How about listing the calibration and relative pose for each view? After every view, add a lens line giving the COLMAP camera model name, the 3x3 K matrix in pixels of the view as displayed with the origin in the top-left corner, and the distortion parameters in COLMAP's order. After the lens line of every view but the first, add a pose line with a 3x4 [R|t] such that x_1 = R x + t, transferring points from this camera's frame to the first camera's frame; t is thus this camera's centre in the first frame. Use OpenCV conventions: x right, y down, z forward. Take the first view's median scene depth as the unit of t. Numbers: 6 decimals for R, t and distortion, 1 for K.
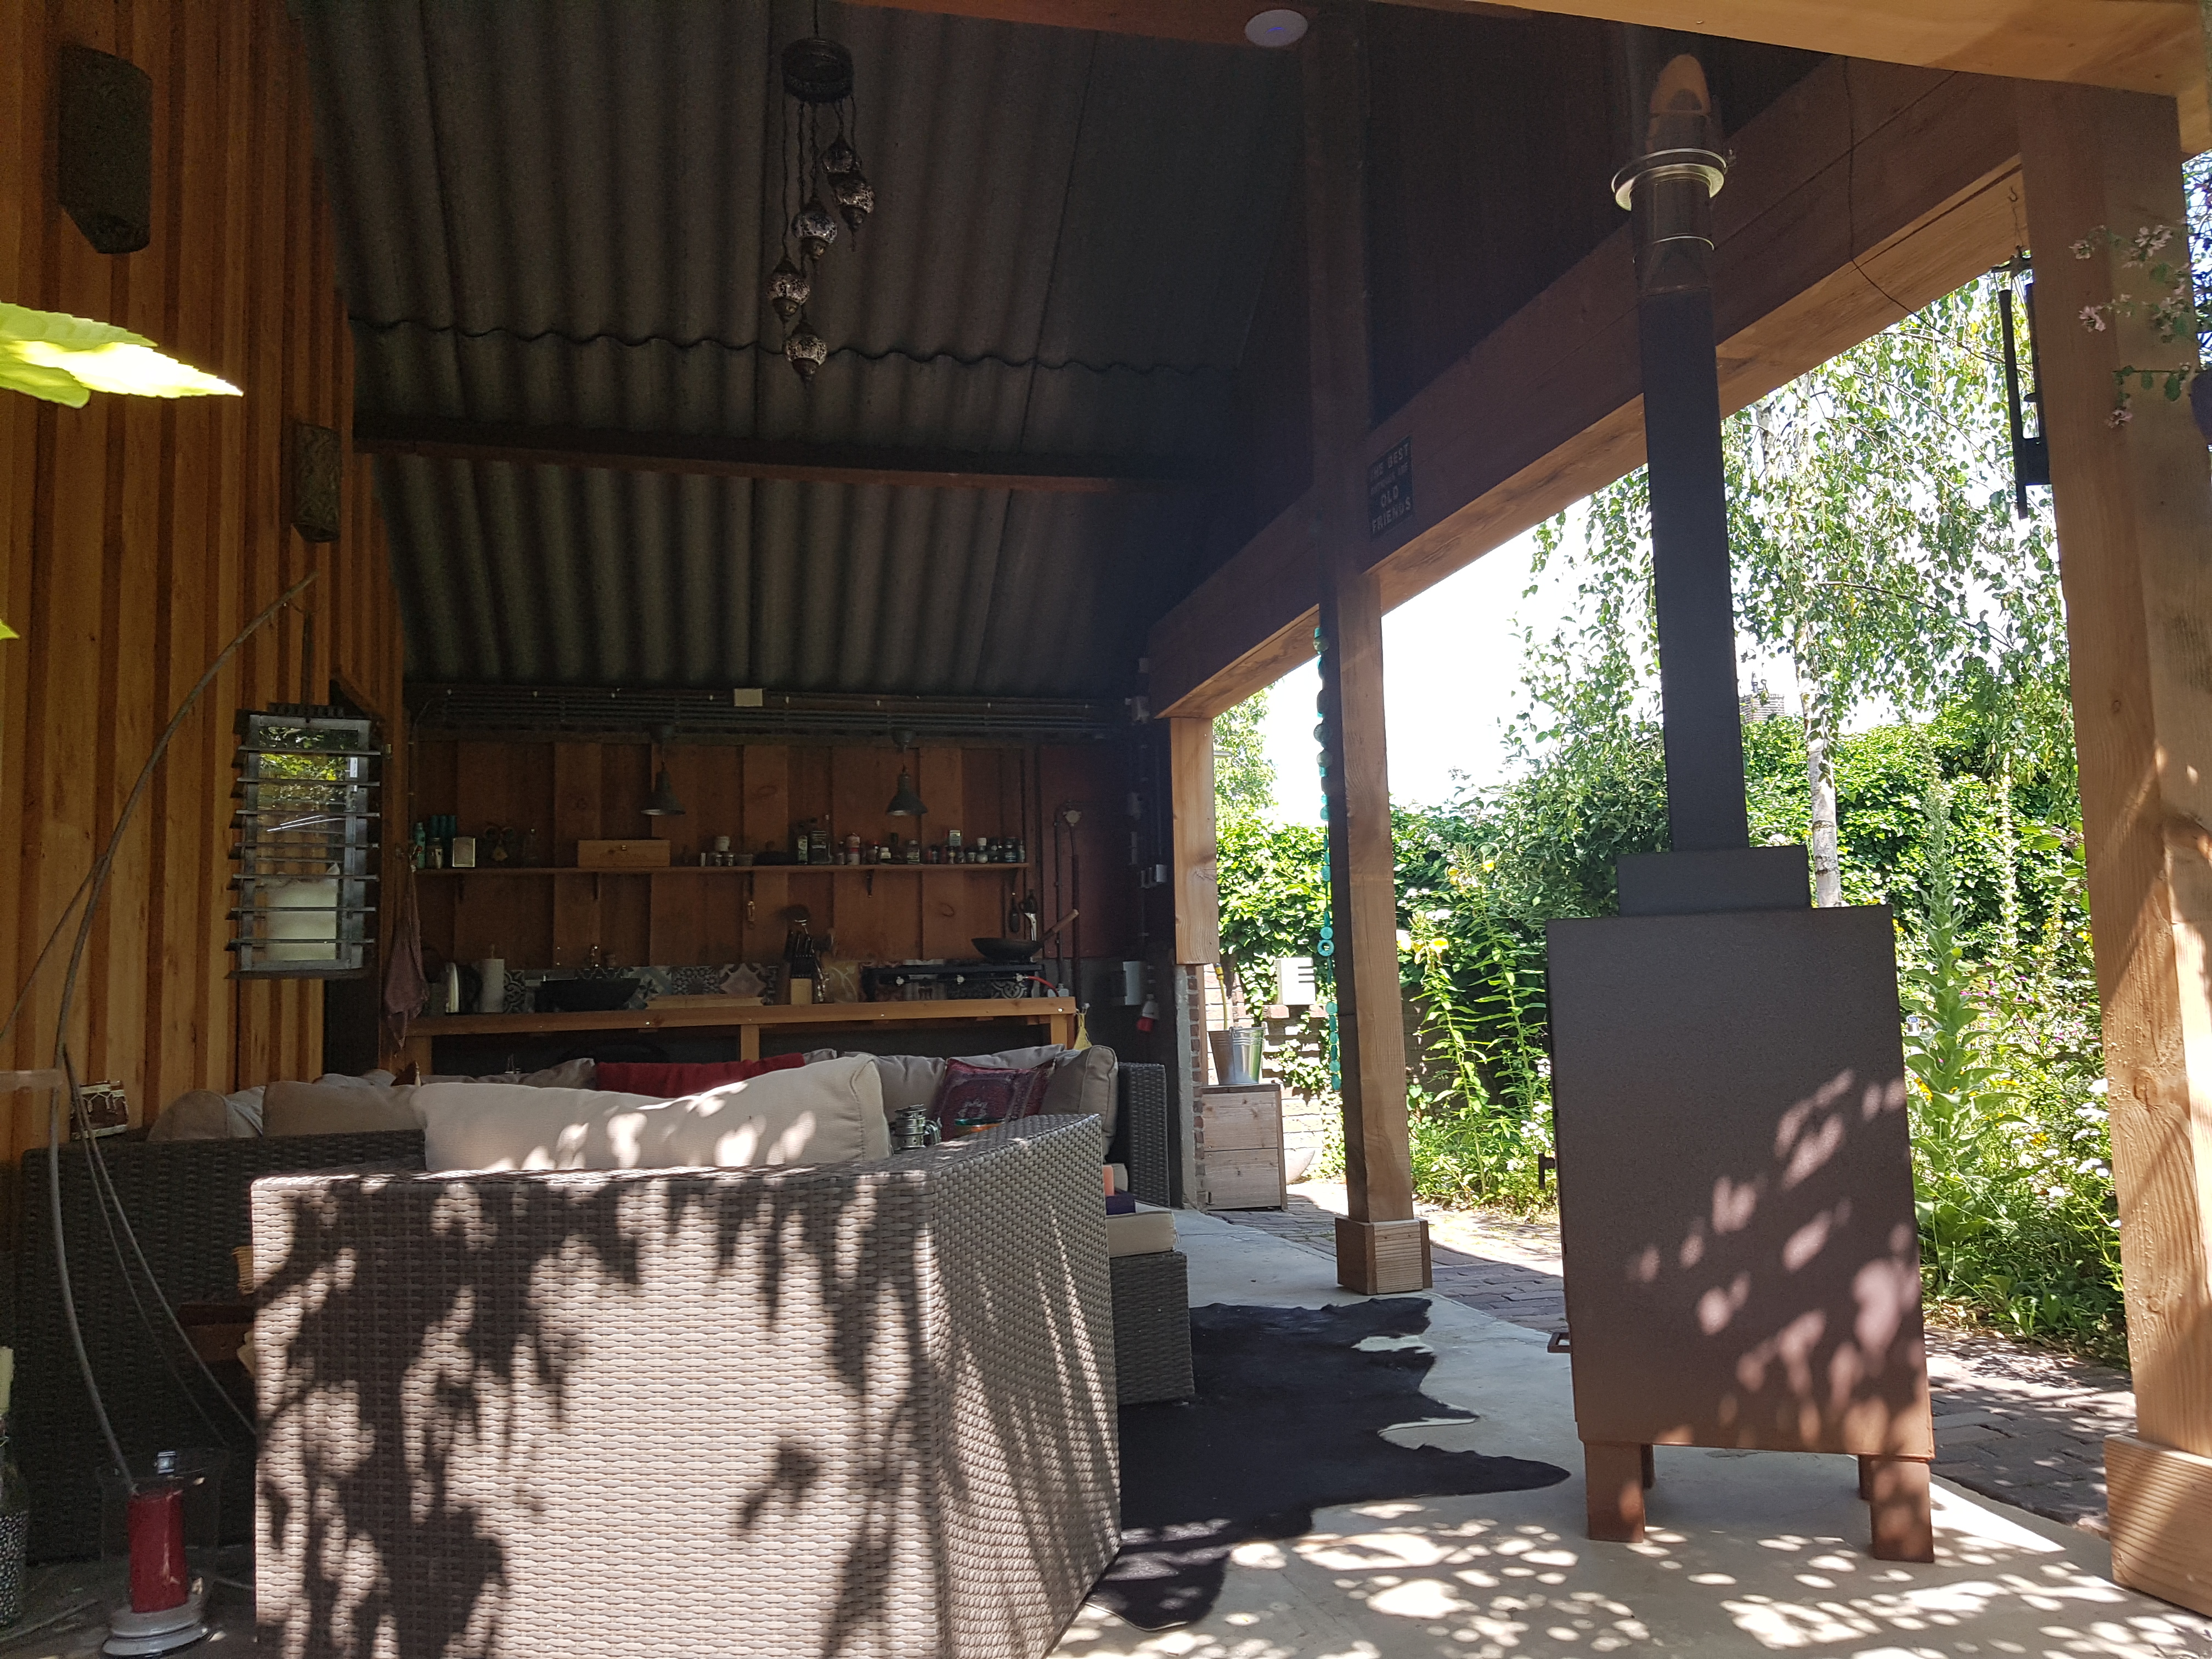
lens RADIAL K [[1720.0, 0, 1106.0], [0, 1720.0, 829.5], [0, 0, 1]] dist [0.062478, -0.109344]
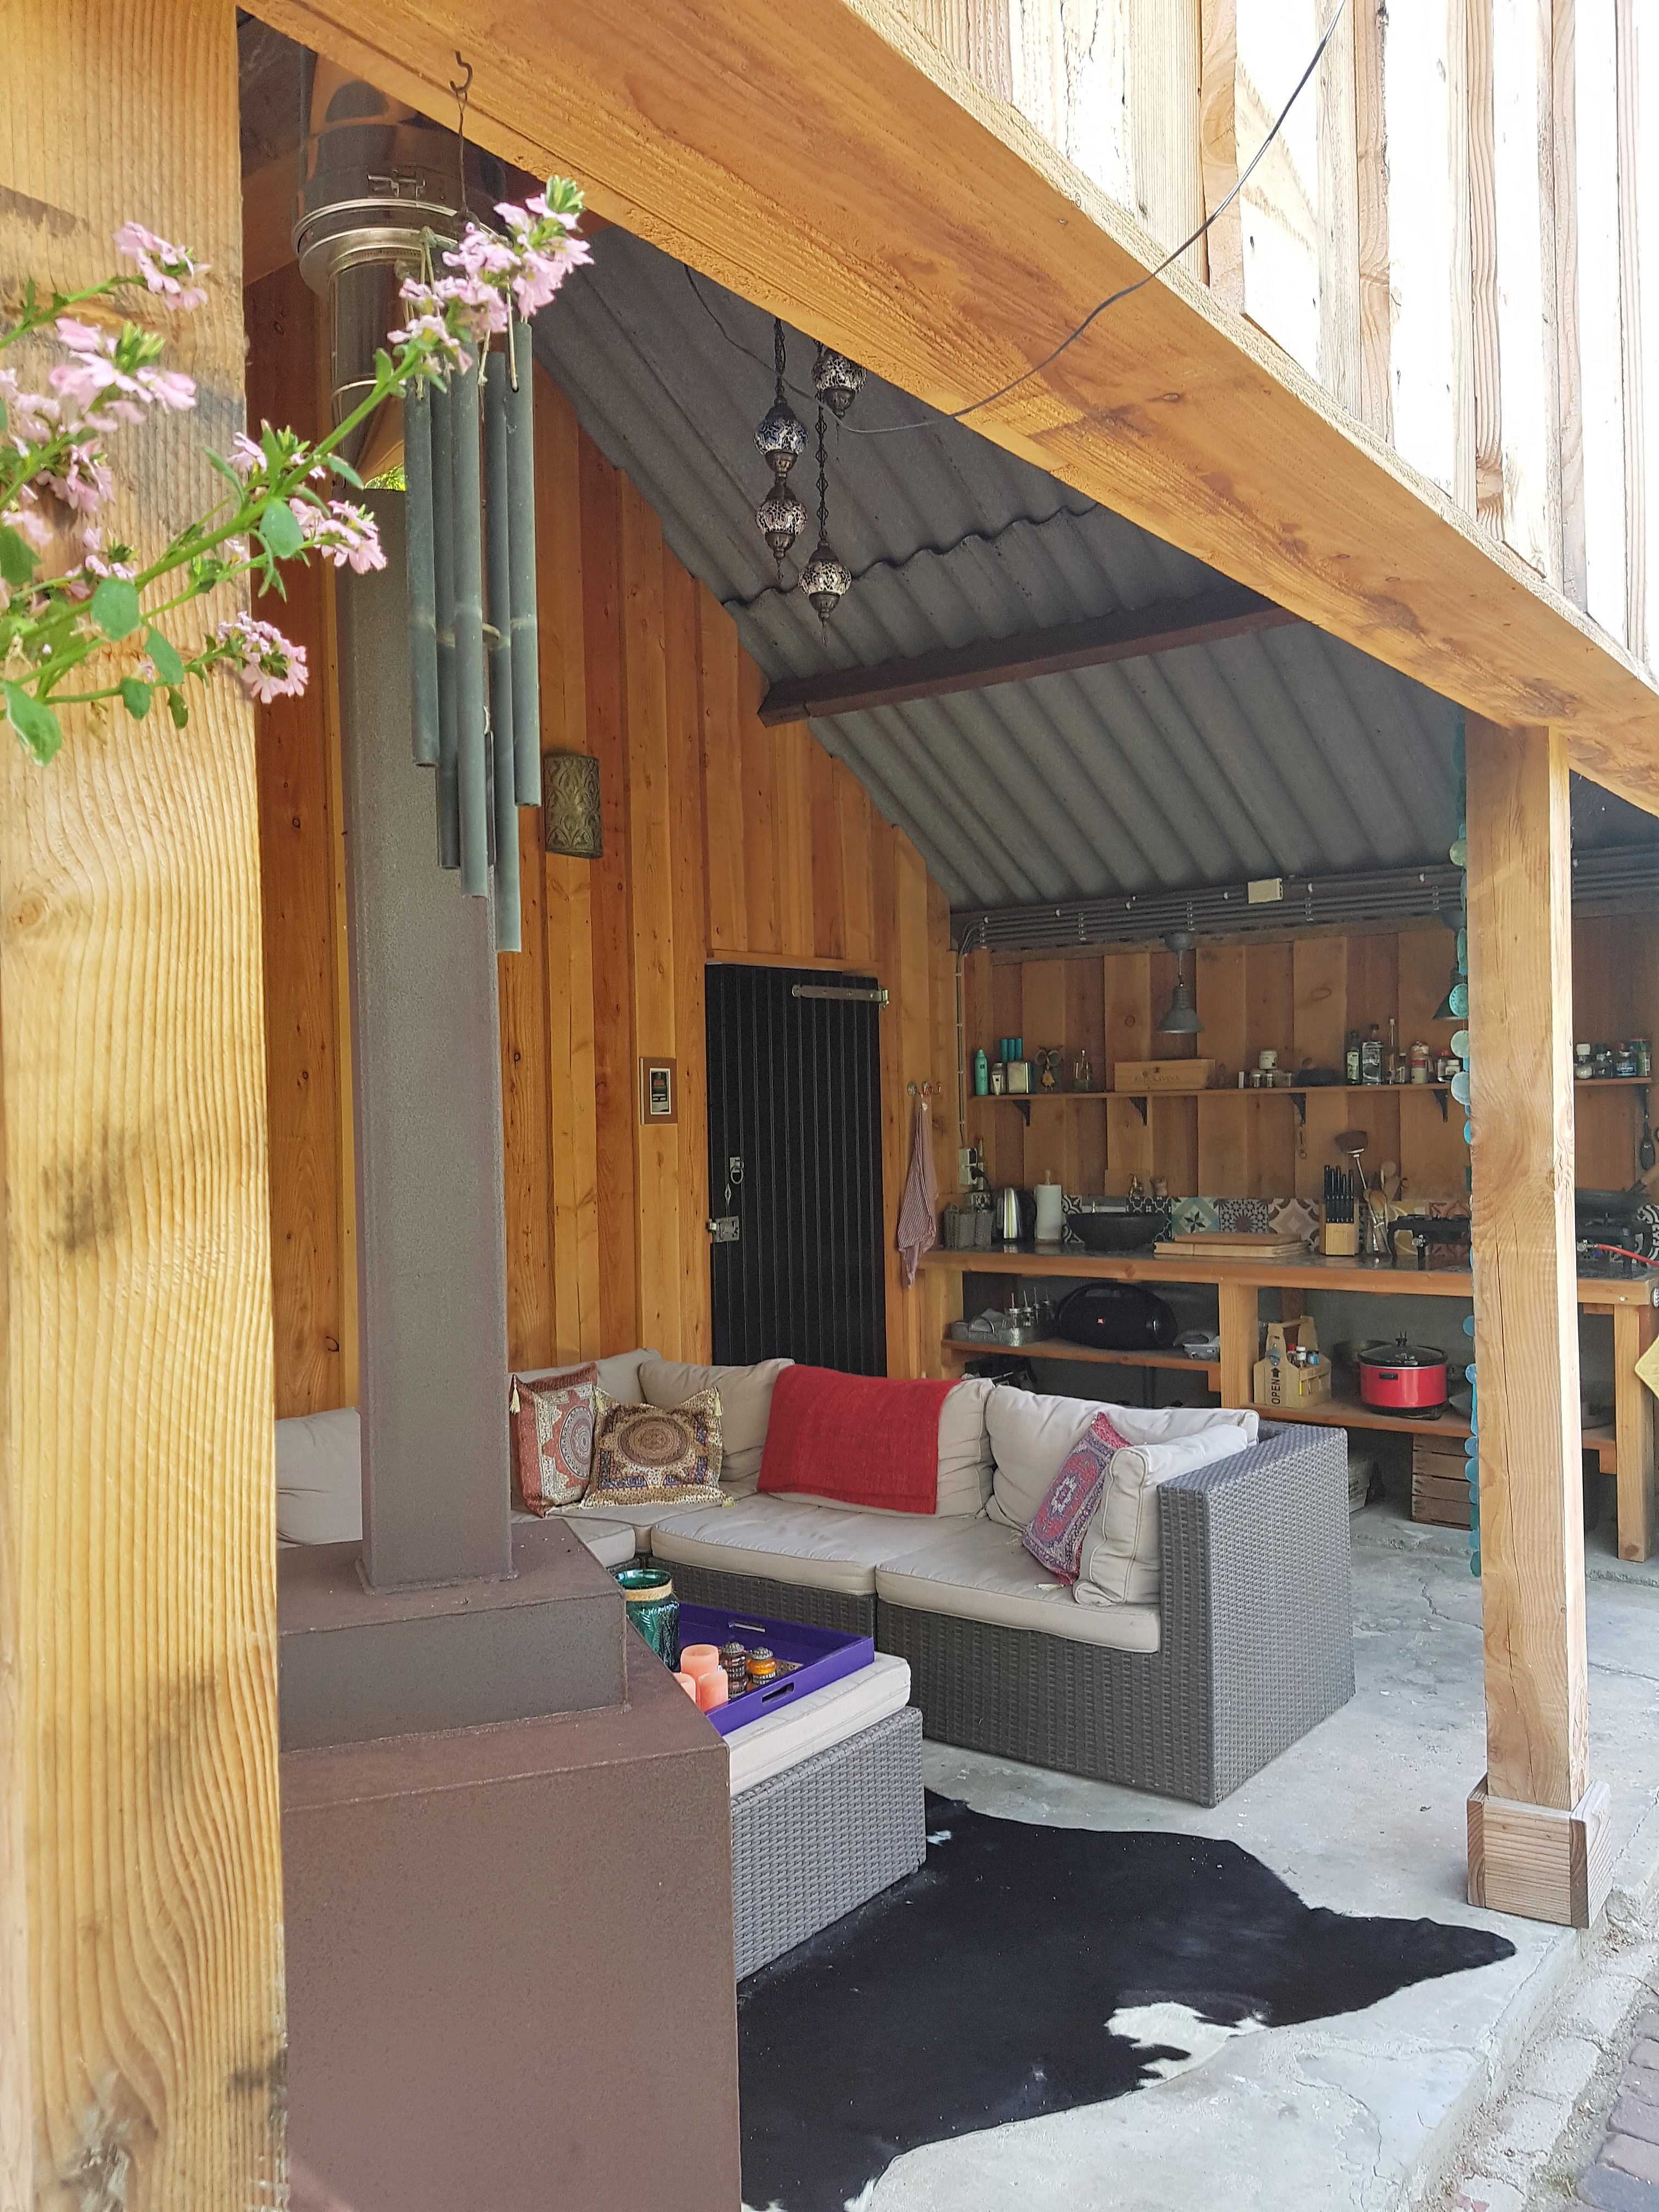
lens RADIAL K [[1720.0, 0, 797.0], [0, 1720.0, 1092.8], [0, 0, 1]] dist [0.062478, -0.109344]
pose [[0.615580, 0.010474, -0.788005, 0.319309], [0.086734, 0.992937, 0.080953, -0.066622], [0.783287, -0.118180, 0.610324, 0.290787]]
